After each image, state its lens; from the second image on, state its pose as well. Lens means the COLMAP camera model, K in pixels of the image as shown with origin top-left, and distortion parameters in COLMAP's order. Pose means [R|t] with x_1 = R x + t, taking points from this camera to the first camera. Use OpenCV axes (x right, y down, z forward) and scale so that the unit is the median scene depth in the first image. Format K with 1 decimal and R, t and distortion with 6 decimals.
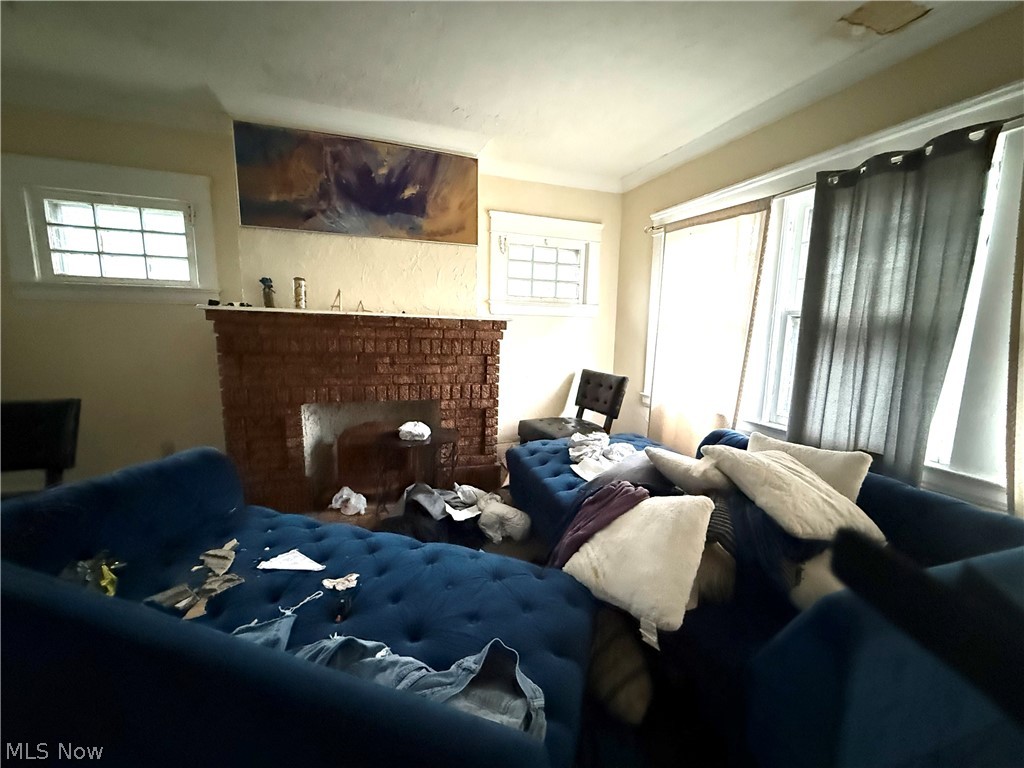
lens RADIAL K [[405.9, 0, 507.0], [0, 405.9, 382.8], [0, 0, 1]] dist [0.002926, 0.000110]
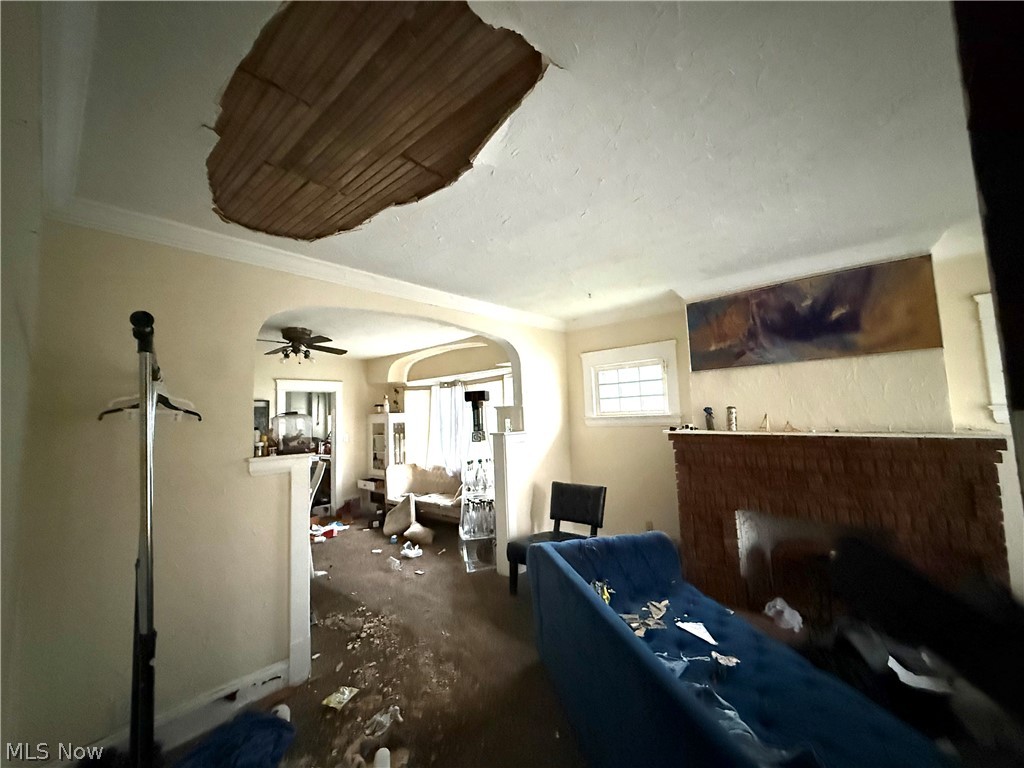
lens RADIAL K [[405.9, 0, 511.1], [0, 405.9, 383.4], [0, 0, 1]] dist [0.002926, 0.000110]
pose [[0.482742, -0.107026, -0.869198, 0.263912], [-0.079777, 0.983004, -0.165346, -0.065531], [0.872121, 0.149161, 0.465999, -0.194875]]
